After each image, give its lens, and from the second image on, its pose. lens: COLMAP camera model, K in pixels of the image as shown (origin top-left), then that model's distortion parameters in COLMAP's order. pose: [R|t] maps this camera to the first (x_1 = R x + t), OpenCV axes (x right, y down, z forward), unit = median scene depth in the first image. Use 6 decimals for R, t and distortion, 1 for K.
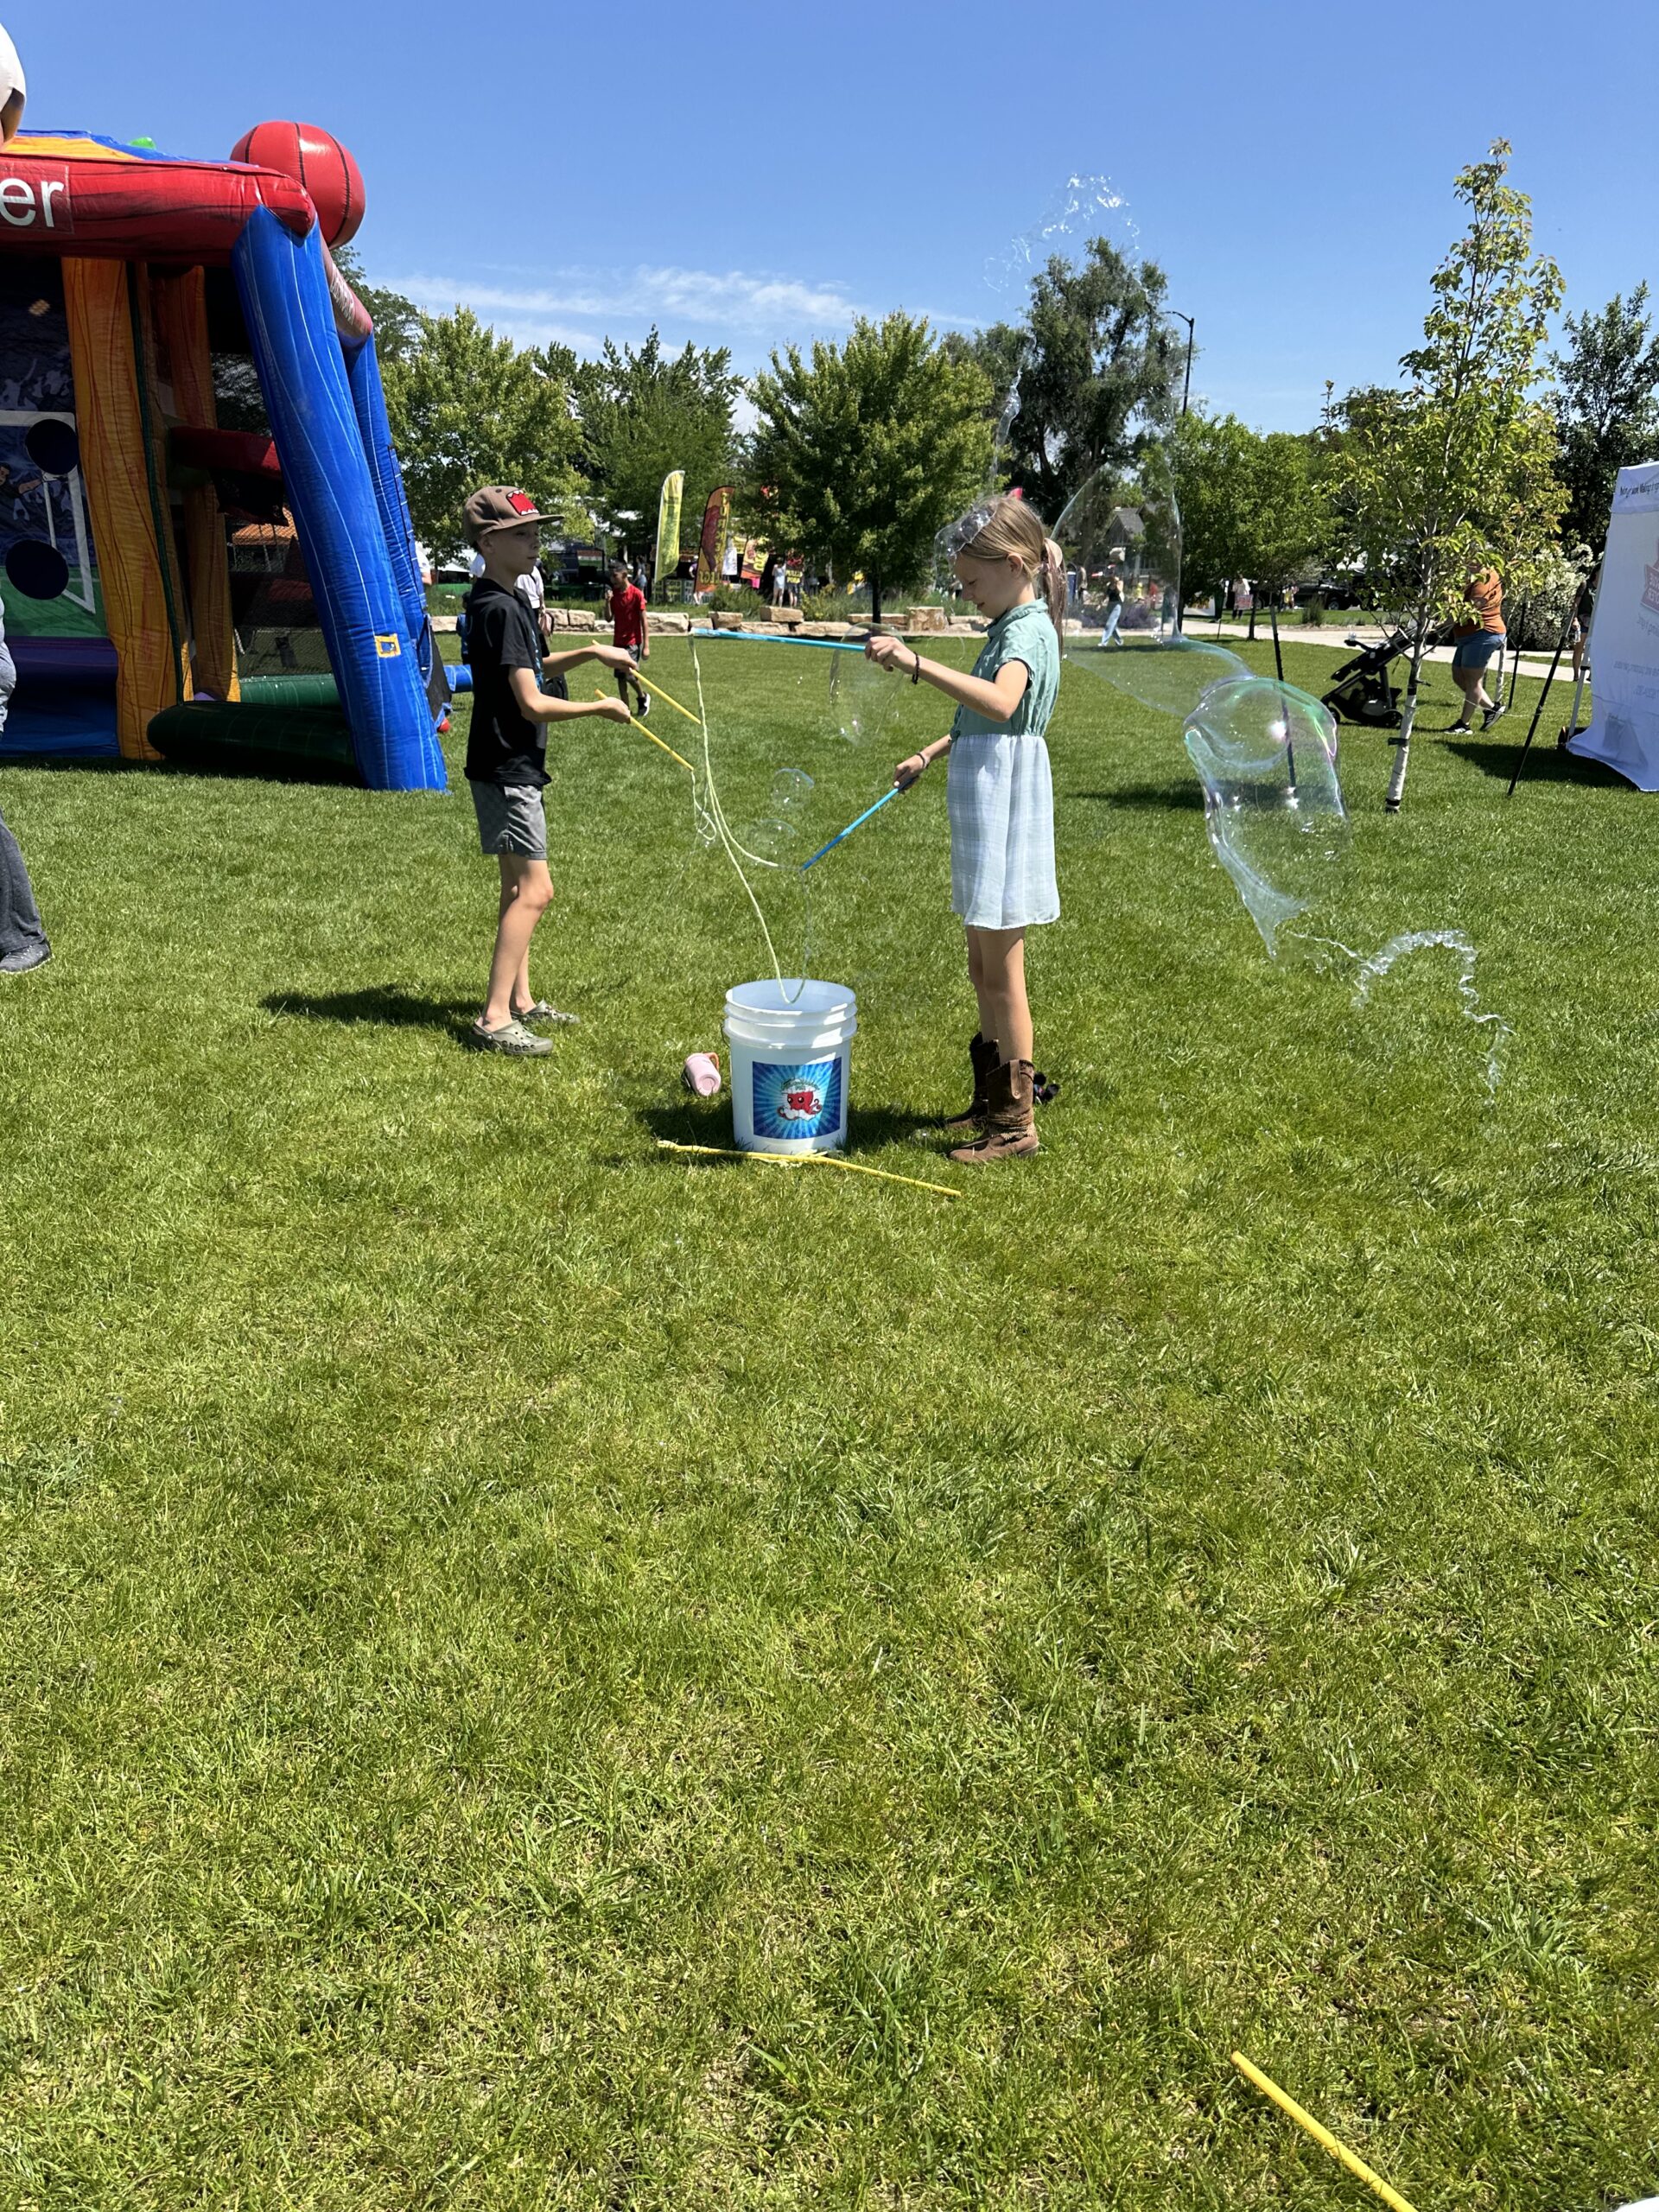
lens RADIAL K [[1559.3, 0, 813.6], [0, 1559.3, 1113.6], [0, 0, 1]] dist [0.040029, -0.059493]
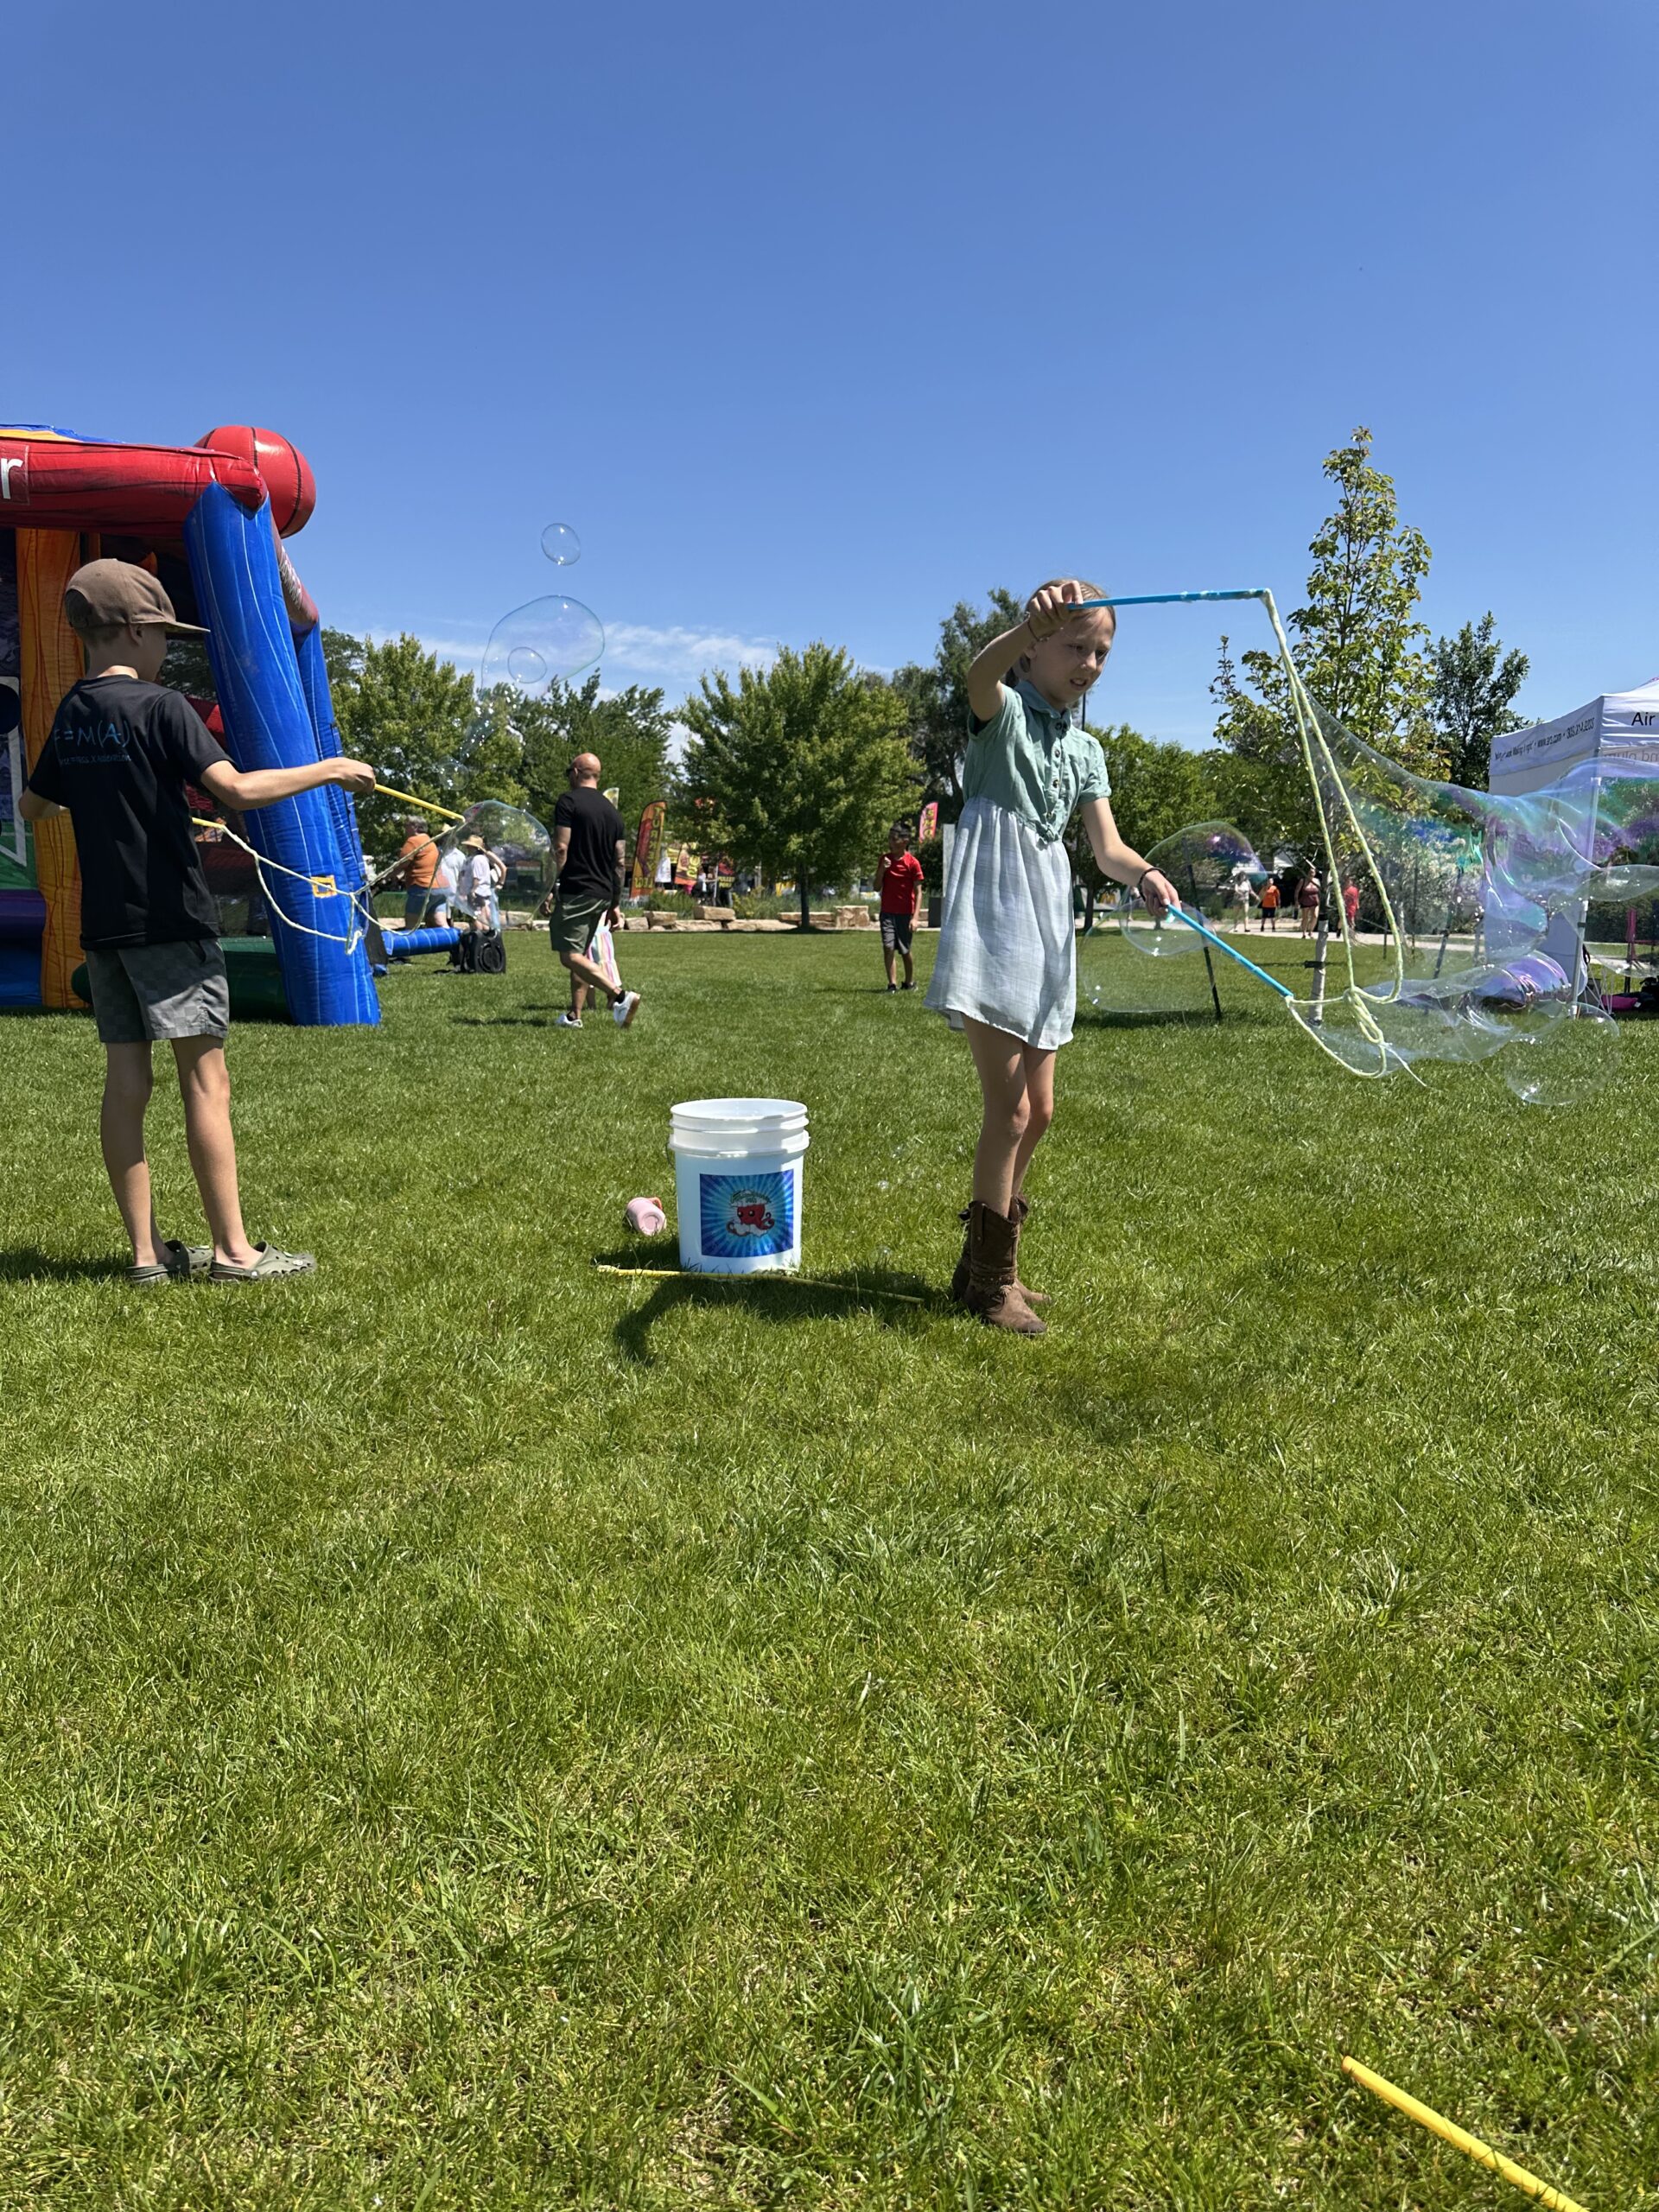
lens RADIAL K [[1559.3, 0, 840.6], [0, 1559.3, 1109.0], [0, 0, 1]] dist [0.040029, -0.059493]
pose [[0.997989, -0.018964, 0.060481, -0.009883], [0.030655, 0.979585, -0.198679, 0.116359], [-0.055479, 0.200133, 0.978197, 0.061542]]
